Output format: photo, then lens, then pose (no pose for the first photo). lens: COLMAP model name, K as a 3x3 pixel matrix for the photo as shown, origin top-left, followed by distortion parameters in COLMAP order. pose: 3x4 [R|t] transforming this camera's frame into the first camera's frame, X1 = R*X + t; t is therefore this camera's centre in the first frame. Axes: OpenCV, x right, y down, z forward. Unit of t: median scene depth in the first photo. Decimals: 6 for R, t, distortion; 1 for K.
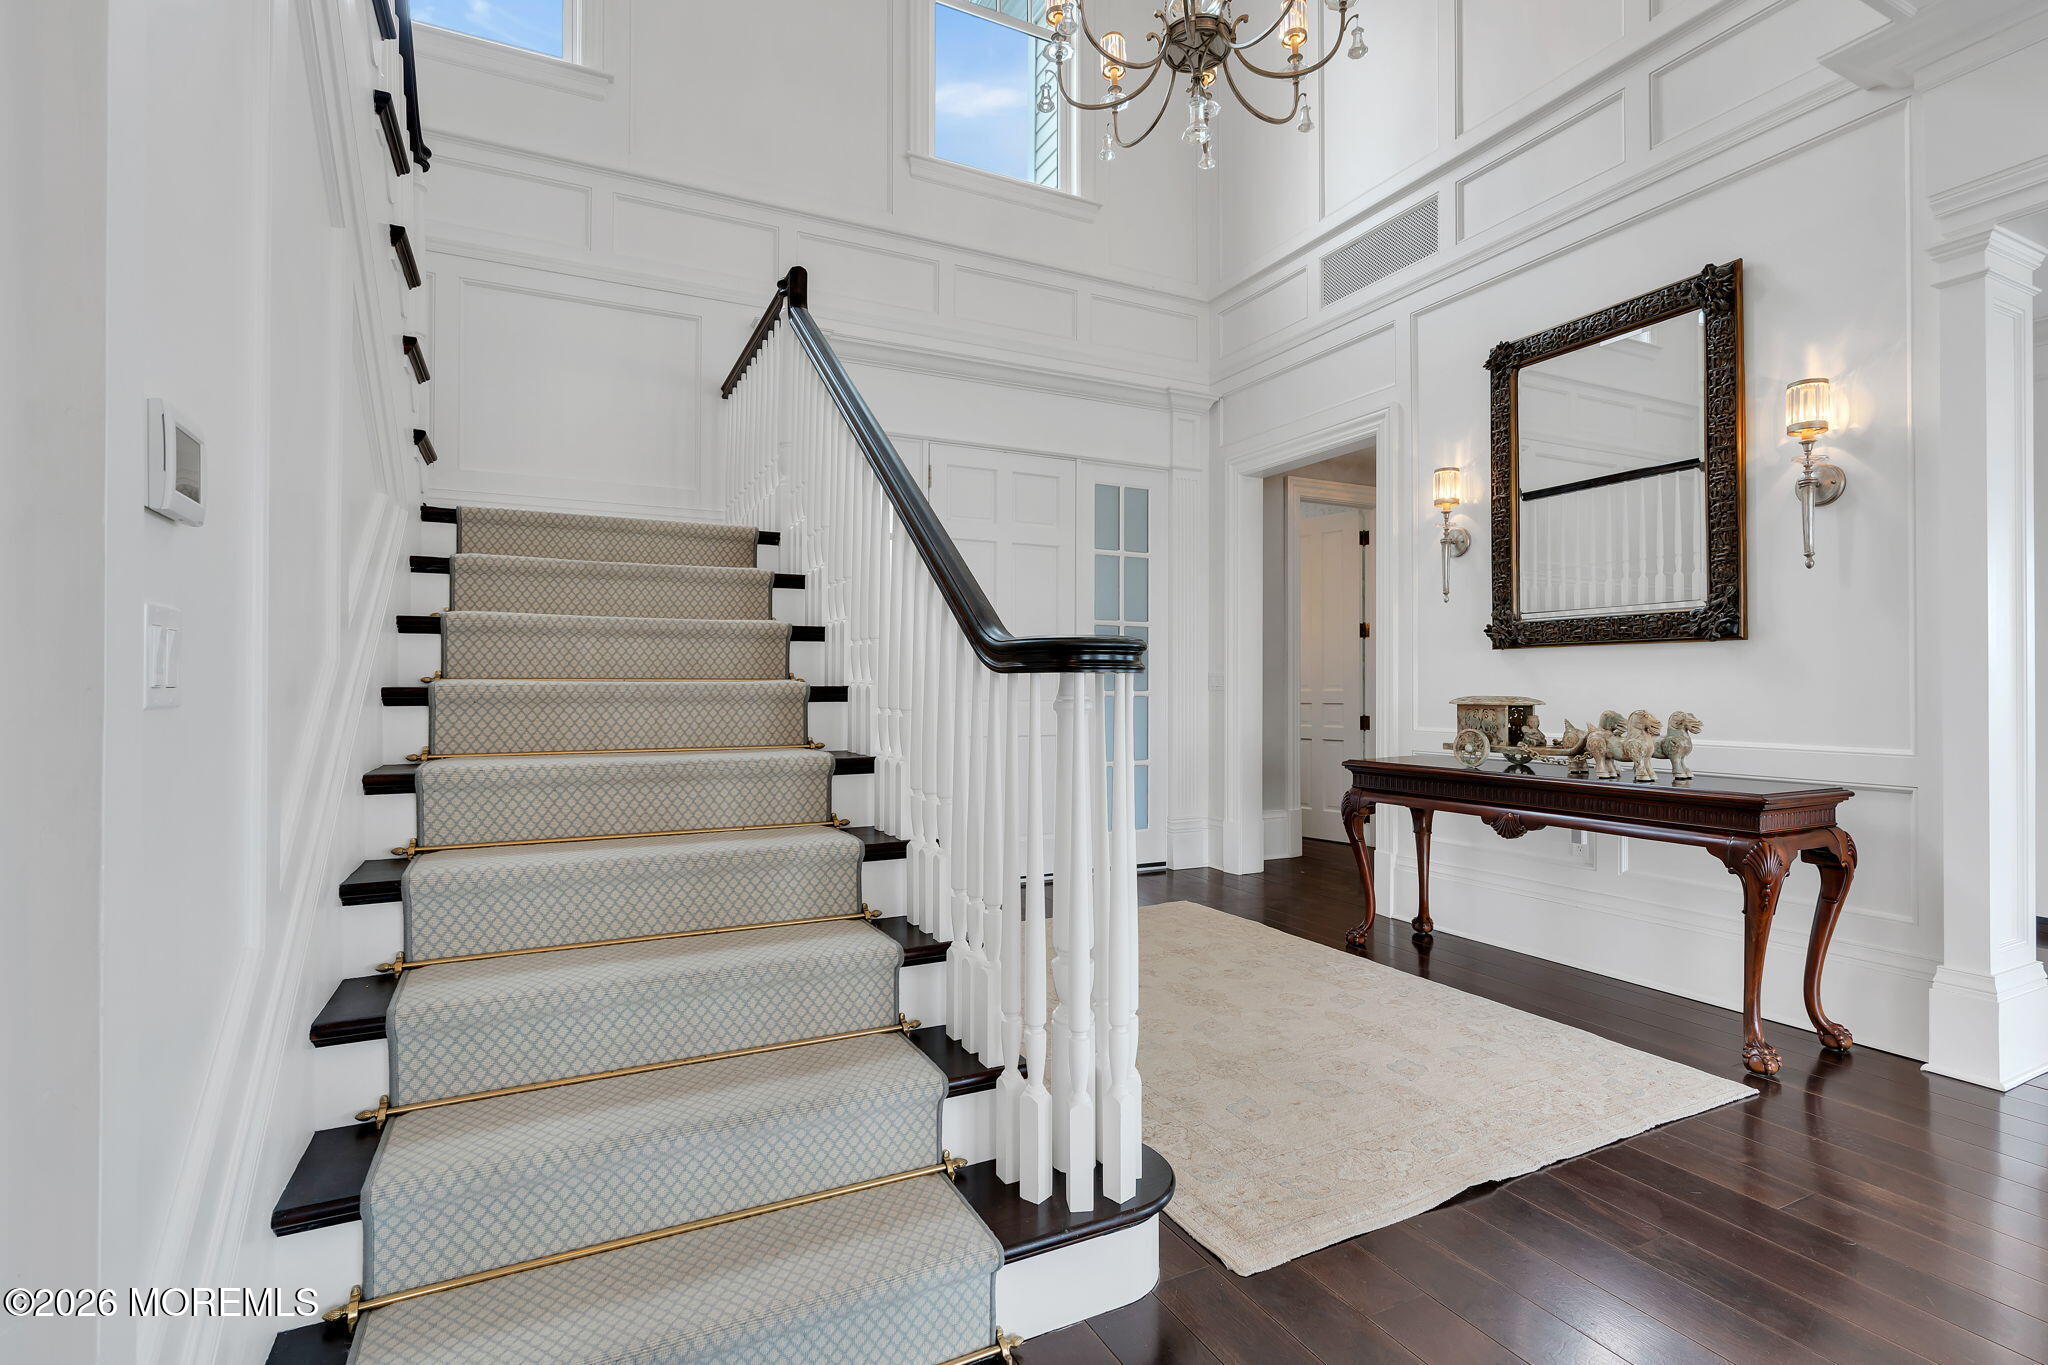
lens RADIAL K [[924.5, 0, 1016.8], [0, 924.5, 683.1], [0, 0, 1]] dist [0.002658, -0.000597]
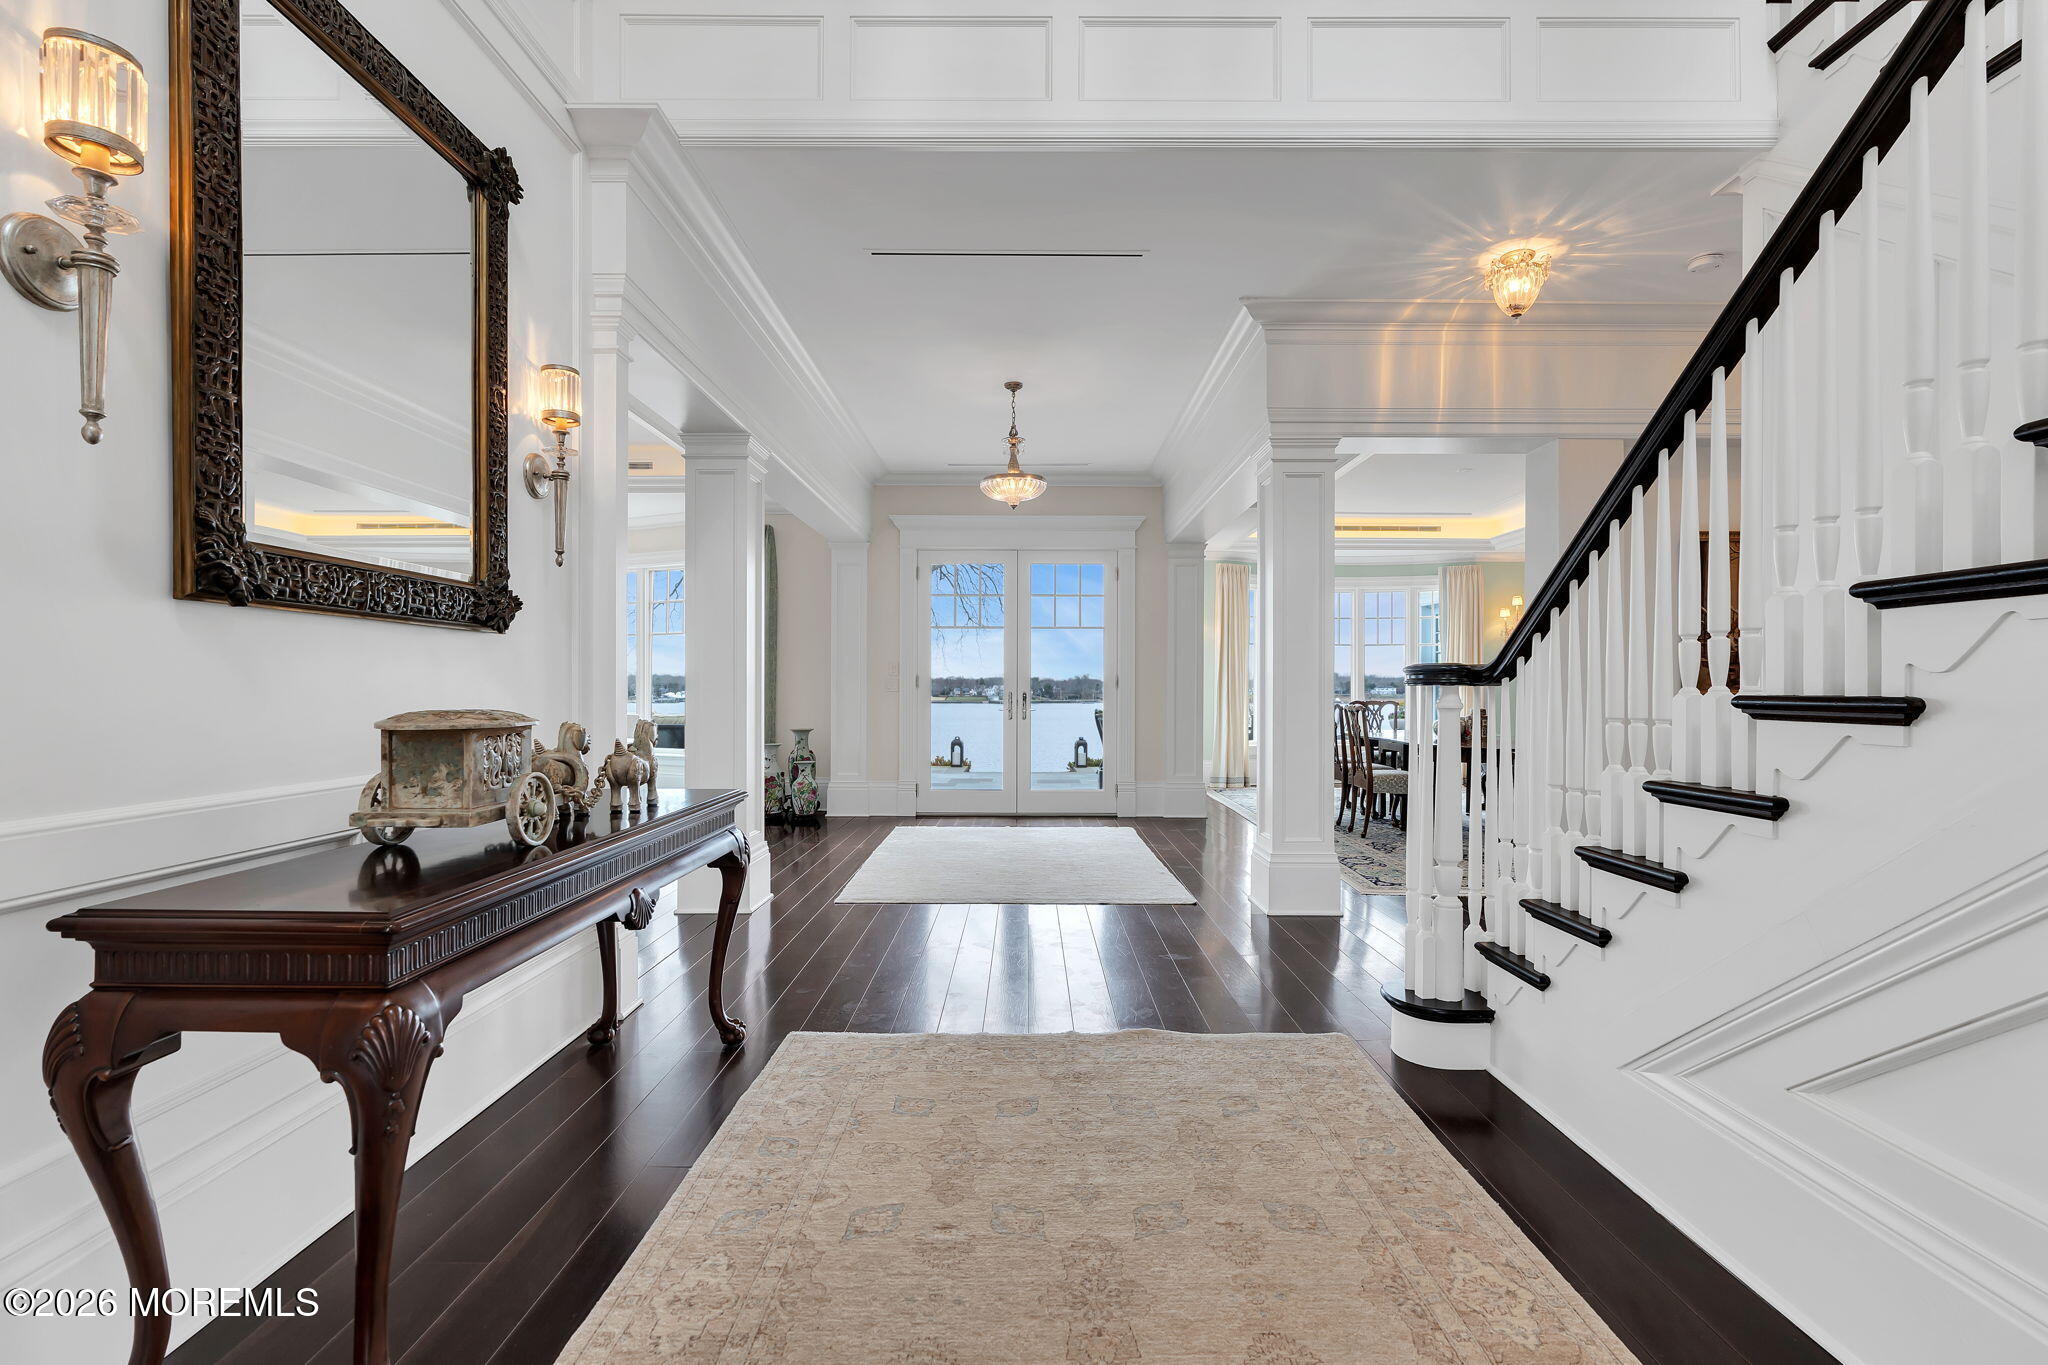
lens RADIAL K [[924.5, 0, 1031.0], [0, 924.5, 690.1], [0, 0, 1]] dist [0.002658, -0.000597]
pose [[-0.898983, -0.005788, 0.437944, 0.007464], [-0.006275, 0.999980, 0.000334, 0.001086], [-0.437938, -0.002448, -0.899002, 1.440312]]
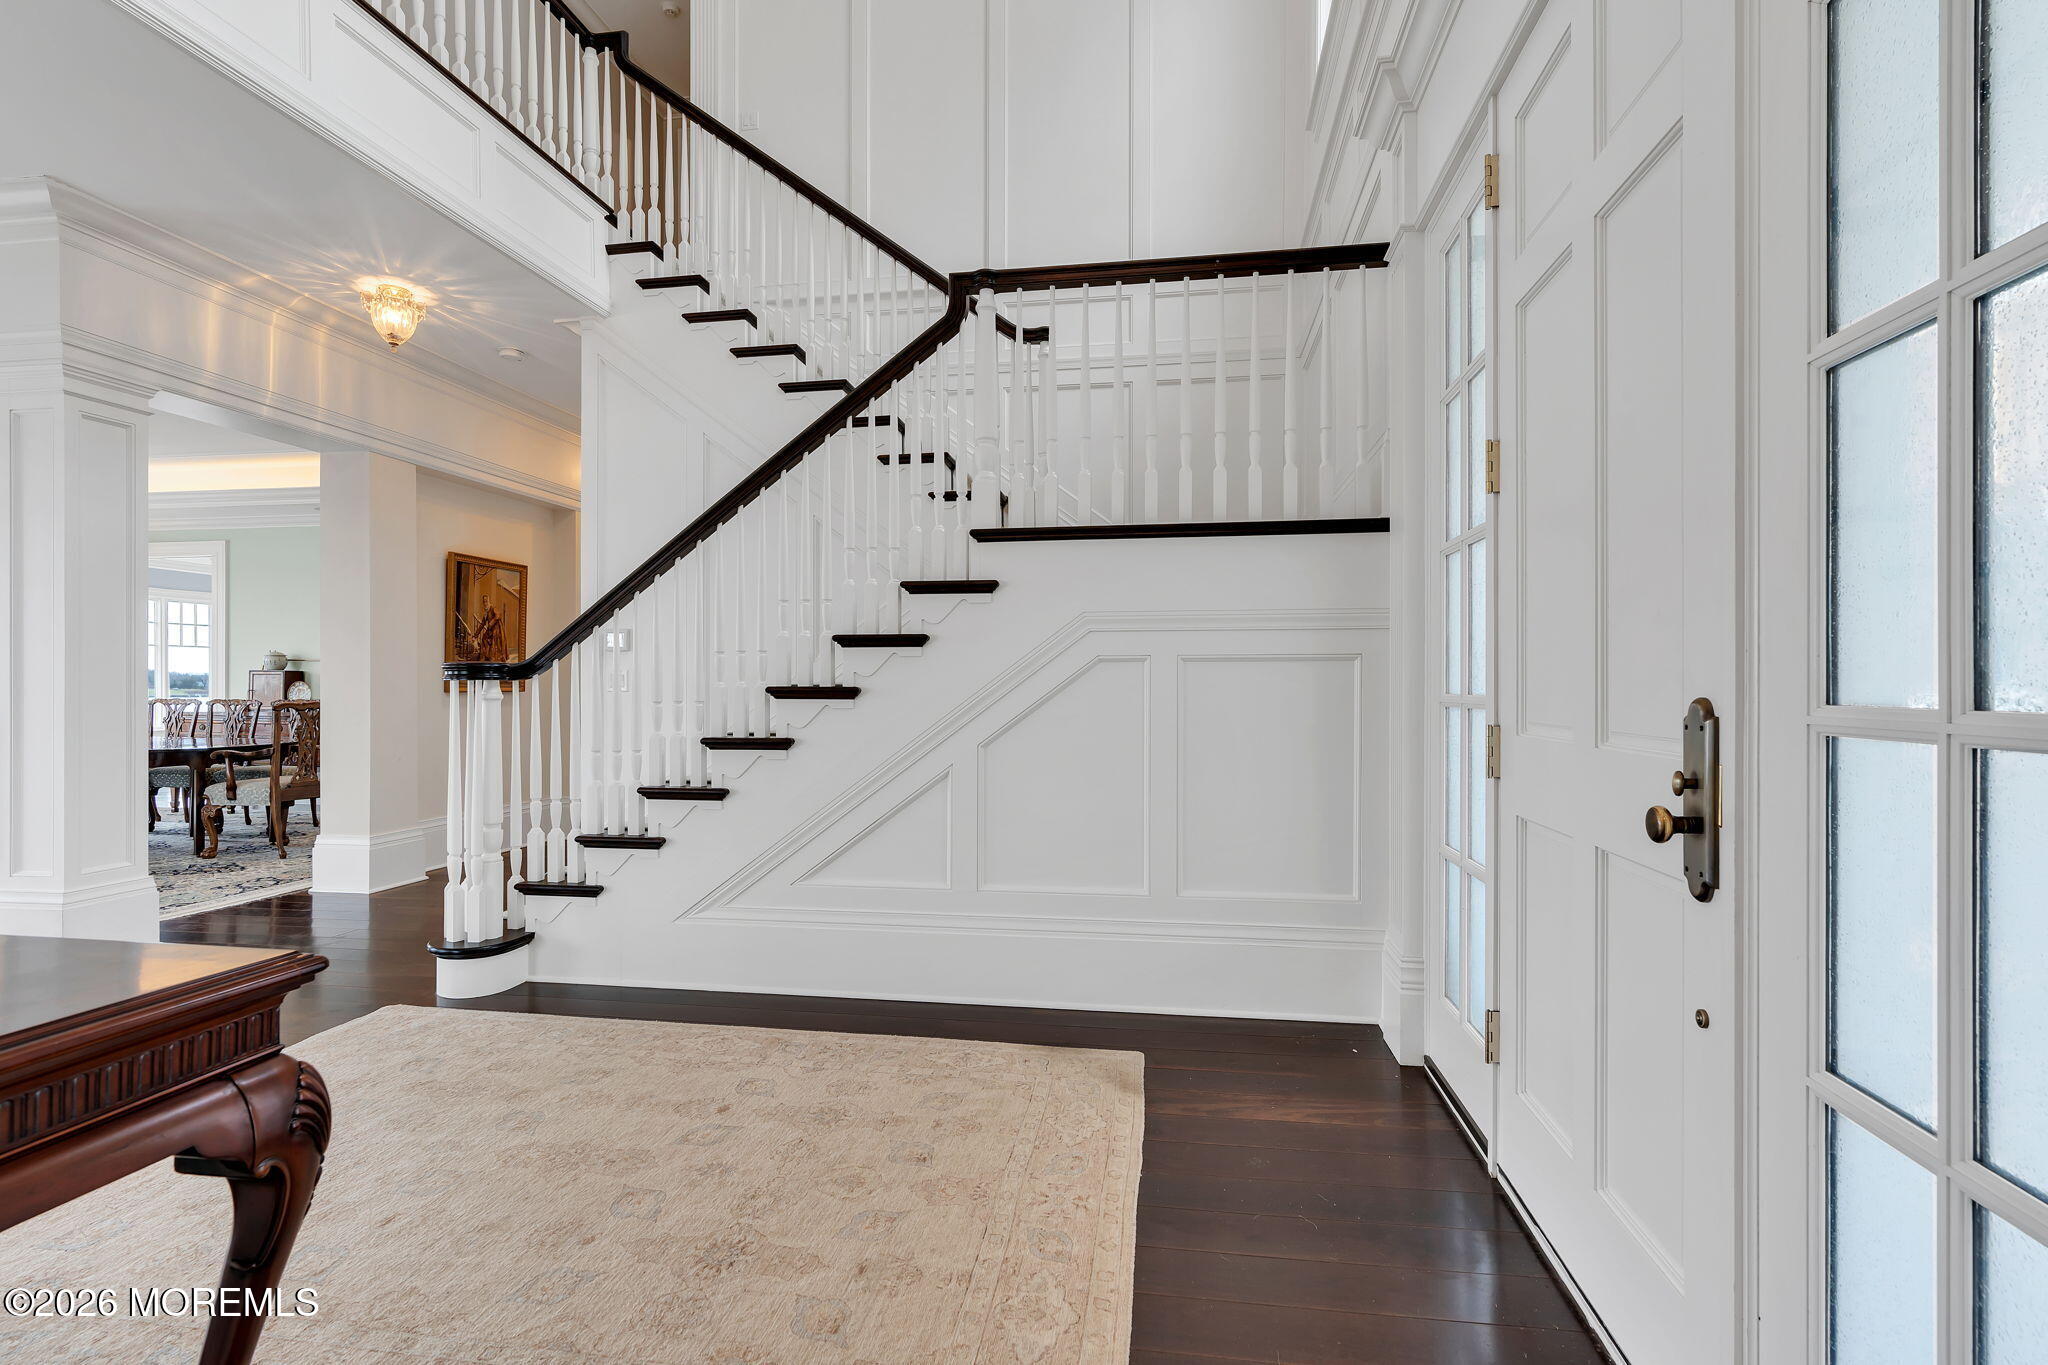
lens RADIAL K [[924.5, 0, 1042.2], [0, 924.5, 685.7], [0, 0, 1]] dist [0.002658, -0.000597]
pose [[-0.572547, -0.002770, -0.819867, 0.527533], [-0.000407, 0.999995, -0.003094, 0.003777], [0.819872, -0.001438, -0.572545, 1.604823]]
